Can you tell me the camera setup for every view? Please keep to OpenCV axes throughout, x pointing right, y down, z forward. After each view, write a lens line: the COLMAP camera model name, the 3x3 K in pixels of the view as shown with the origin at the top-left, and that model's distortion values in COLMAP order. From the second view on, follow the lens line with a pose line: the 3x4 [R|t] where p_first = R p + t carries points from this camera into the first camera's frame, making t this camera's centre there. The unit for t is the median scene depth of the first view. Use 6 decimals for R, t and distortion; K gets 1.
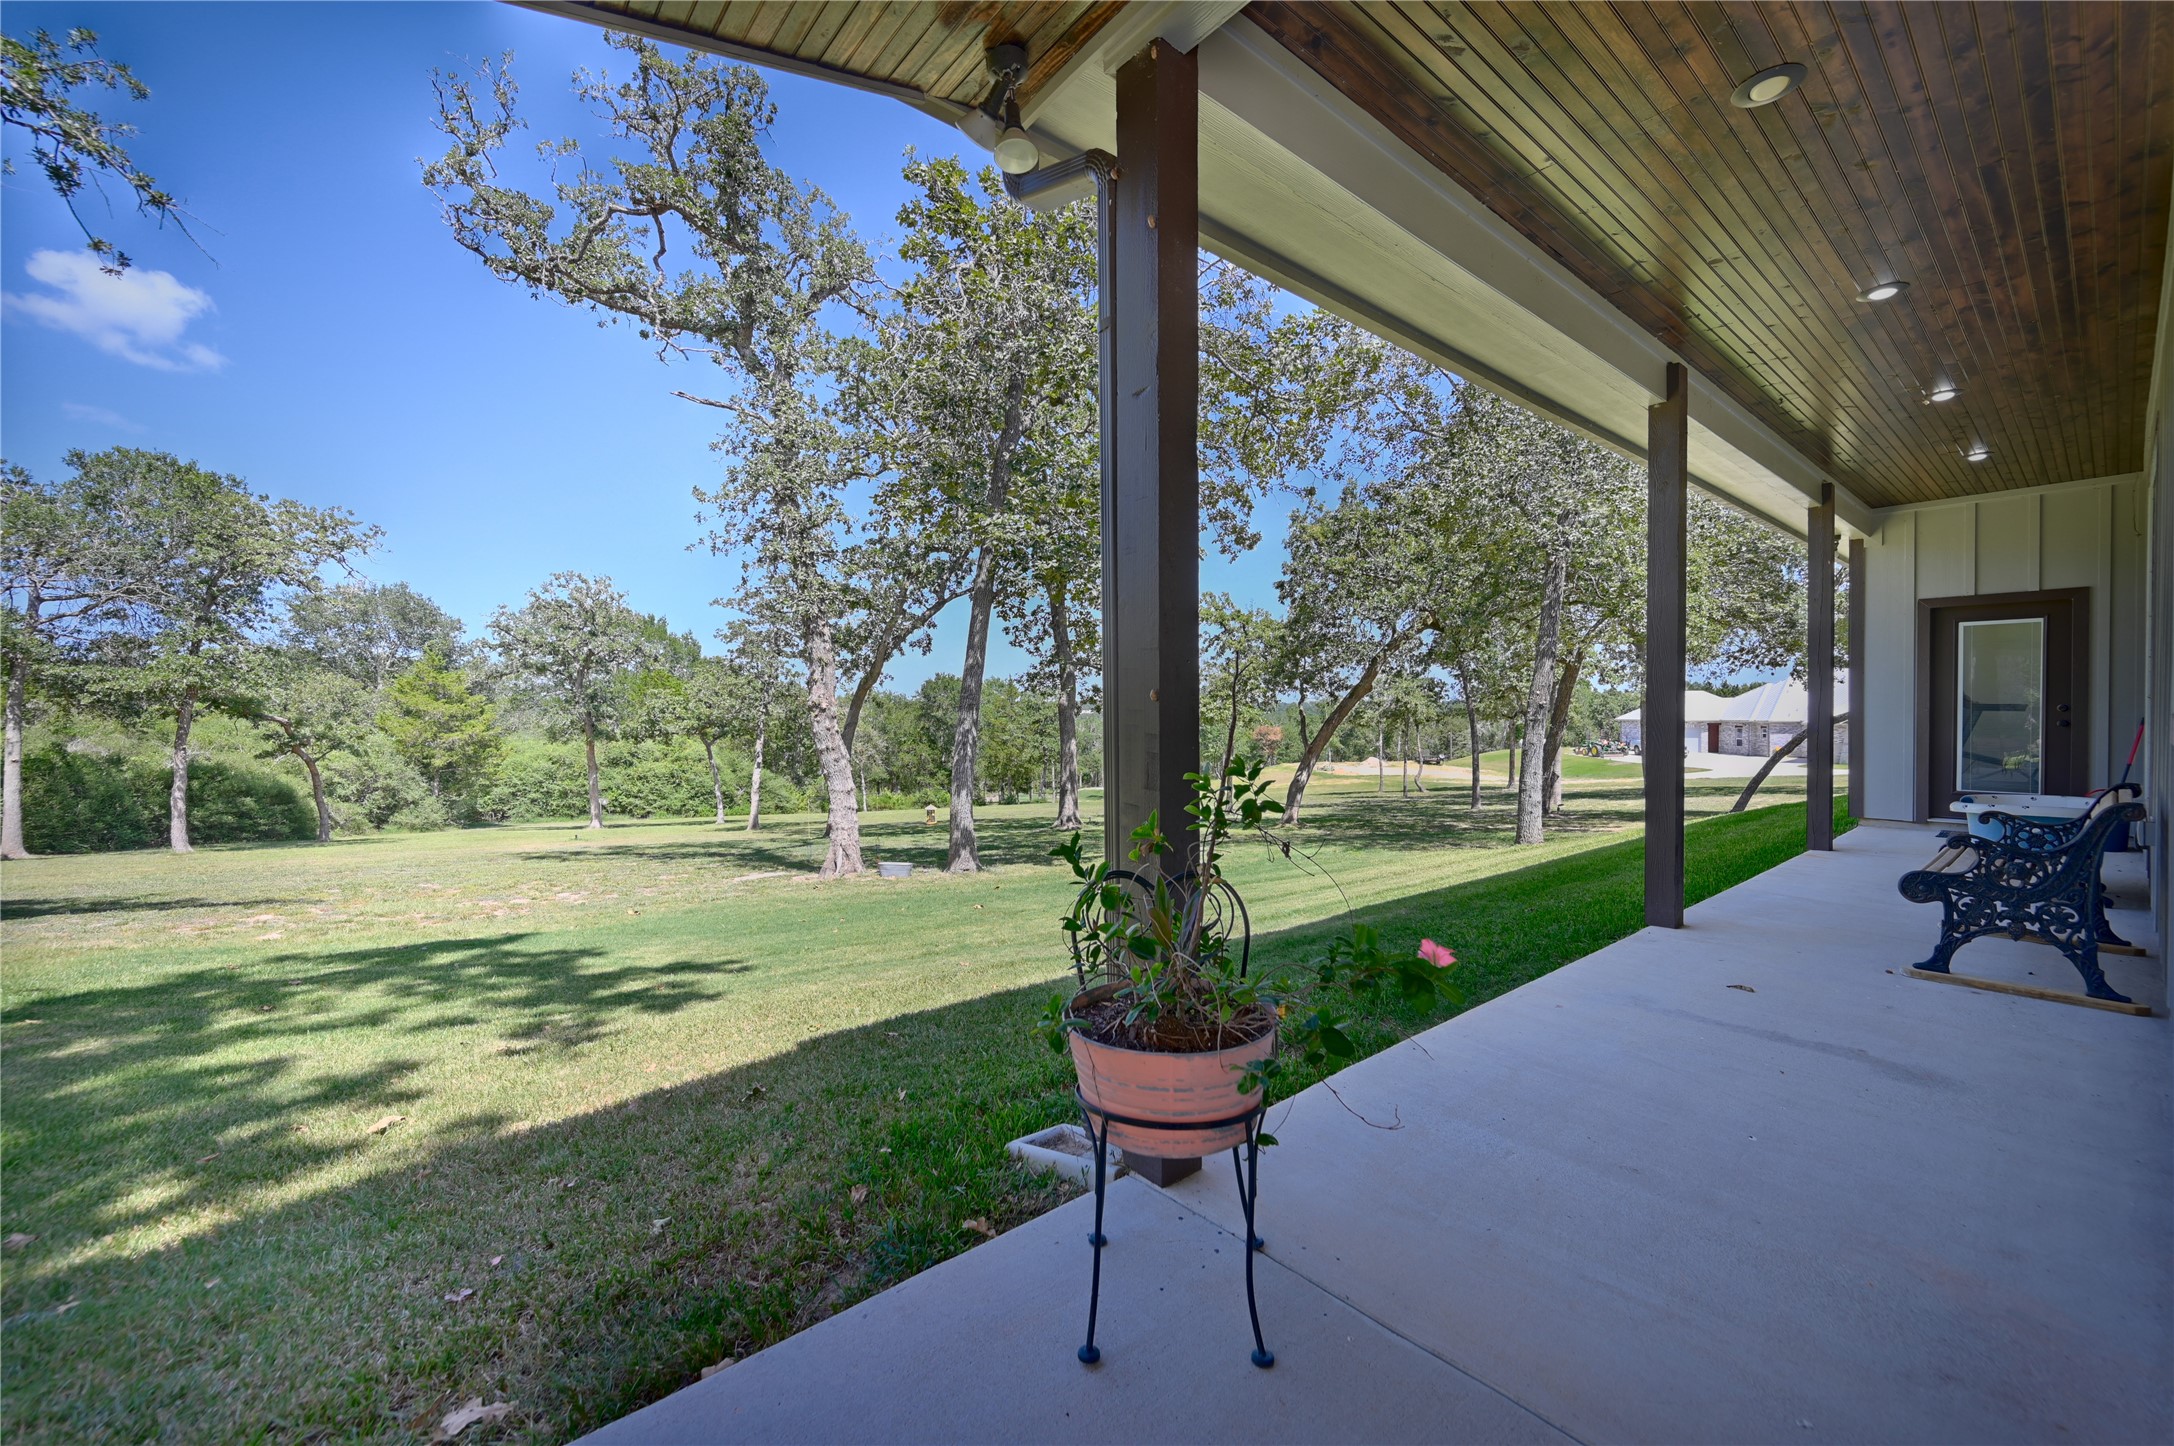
lens RADIAL K [[854.2, 0, 1095.7], [0, 854.2, 721.3], [0, 0, 1]] dist [-0.000020, 0.000209]
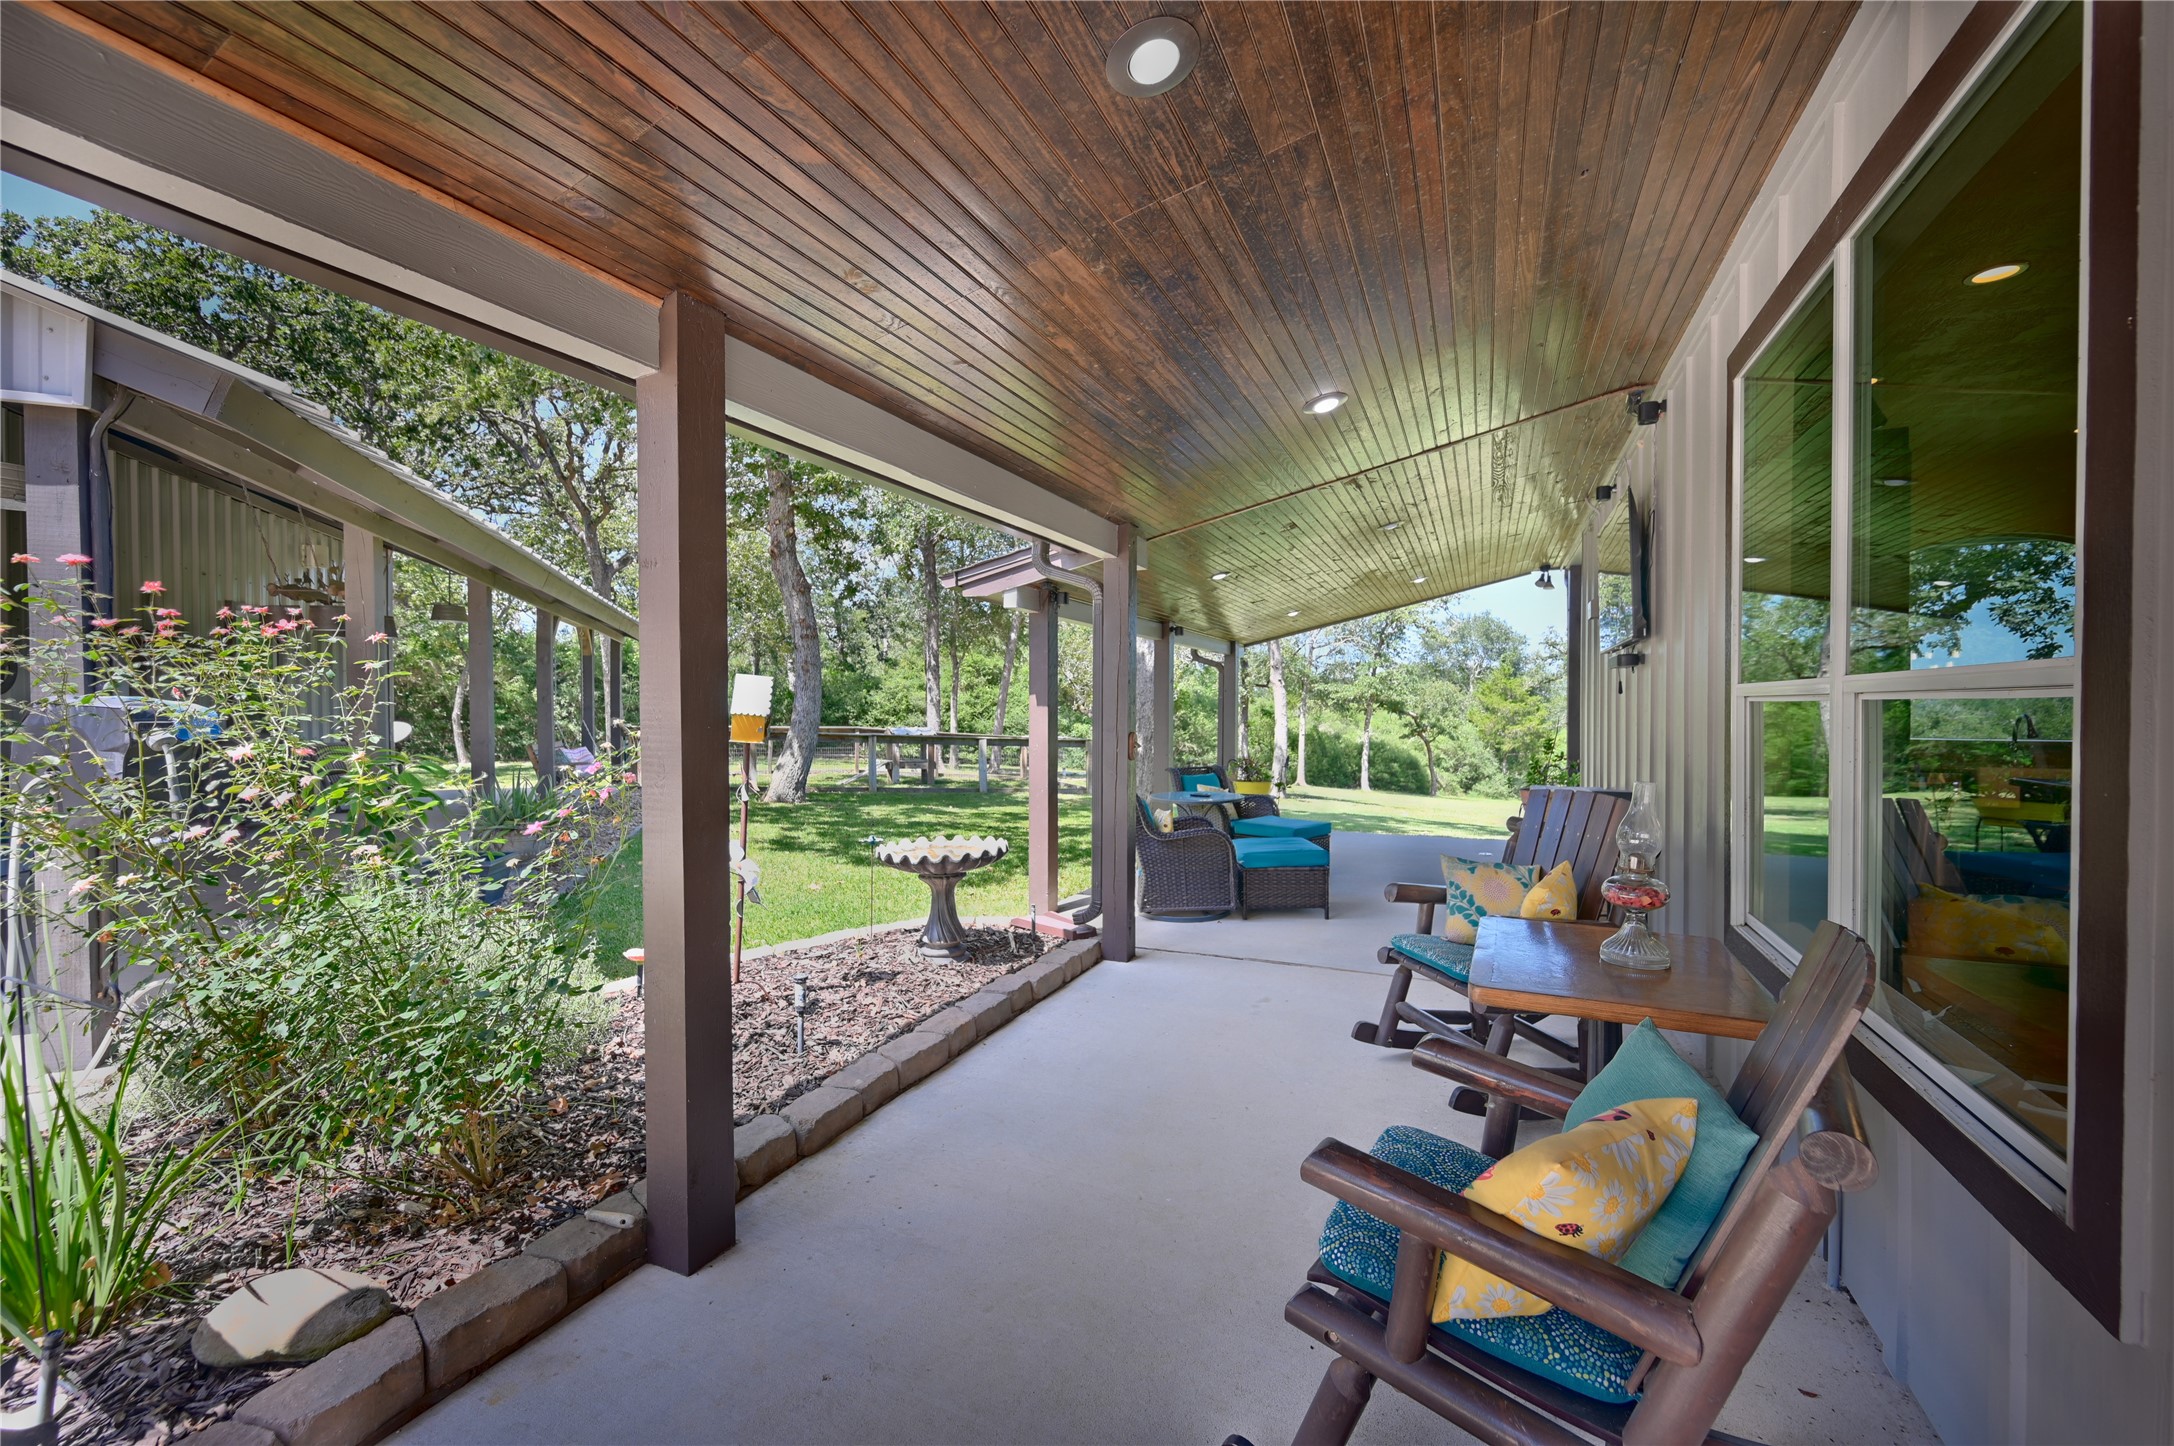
lens RADIAL K [[854.2, 0, 1084.1], [0, 854.2, 718.4], [0, 0, 1]] dist [-0.000020, 0.000209]
pose [[0.424696, 0.019844, -0.905119, 0.161387], [-0.016637, 0.999762, 0.014113, -0.005417], [0.905183, 0.009065, 0.424925, -0.163368]]
